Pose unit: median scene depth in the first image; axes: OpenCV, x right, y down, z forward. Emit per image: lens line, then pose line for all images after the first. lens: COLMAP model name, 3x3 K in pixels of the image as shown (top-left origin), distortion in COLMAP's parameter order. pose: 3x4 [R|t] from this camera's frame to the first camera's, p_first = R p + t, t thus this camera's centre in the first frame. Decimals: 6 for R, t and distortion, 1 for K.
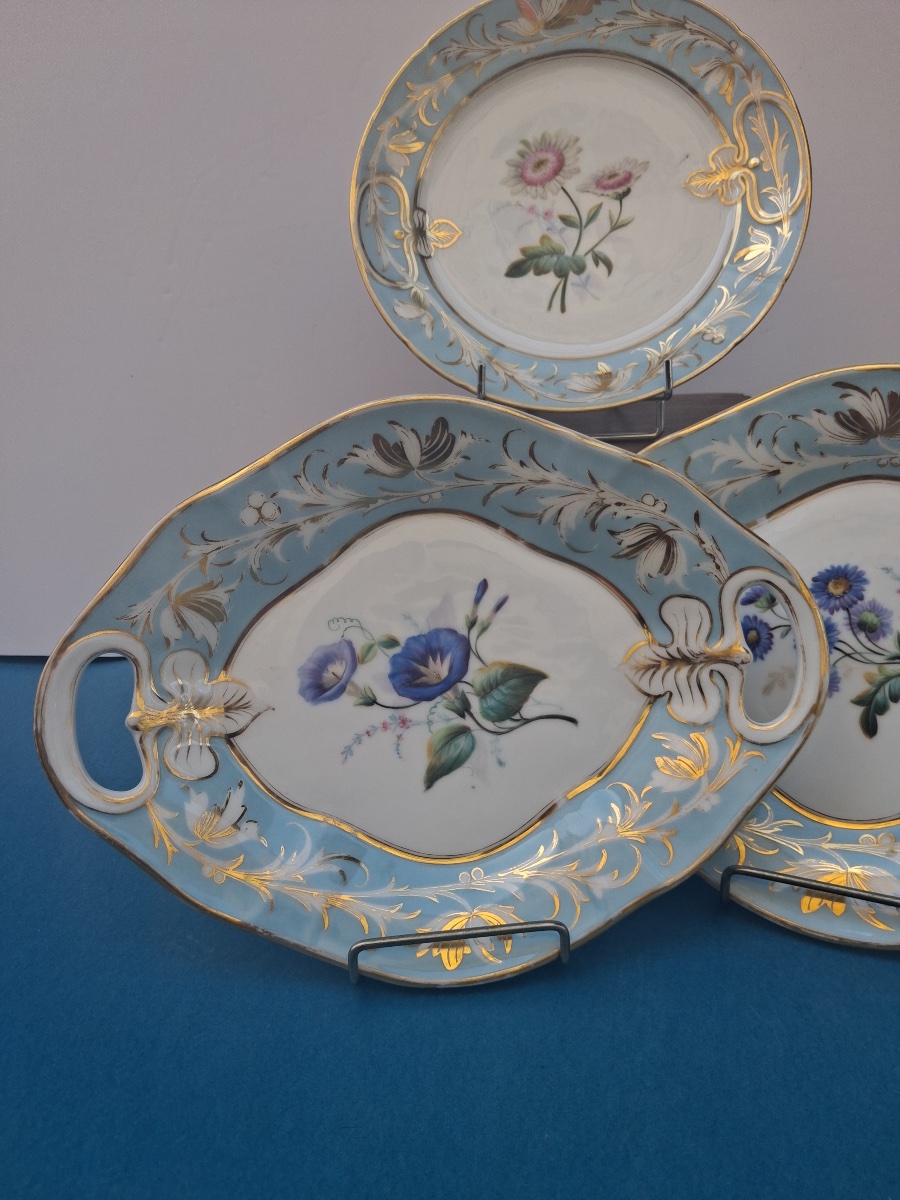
lens RADIAL K [[996.8, 0, 449.7], [0, 996.8, 612.7], [0, 0, 1]] dist [0.164539, -0.153891]
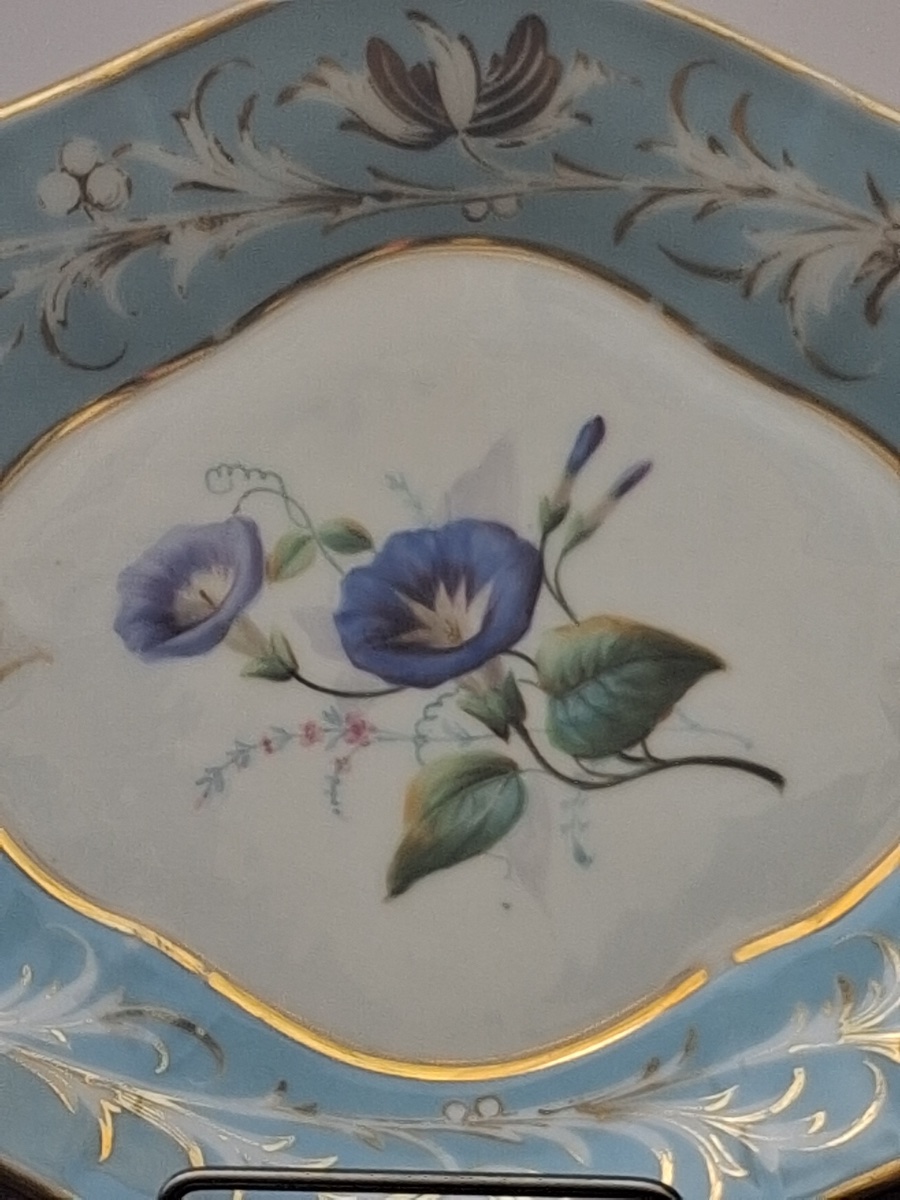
lens RADIAL K [[4506.3, 0, 507.6], [0, 4506.3, 608.1], [0, 0, 1]] dist [0.149929, 0.000000]
pose [[0.989863, 0.106470, -0.093994, 0.181007], [-0.121885, 0.976561, -0.177403, 0.376940], [0.072903, 0.187062, 0.979639, -0.798992]]
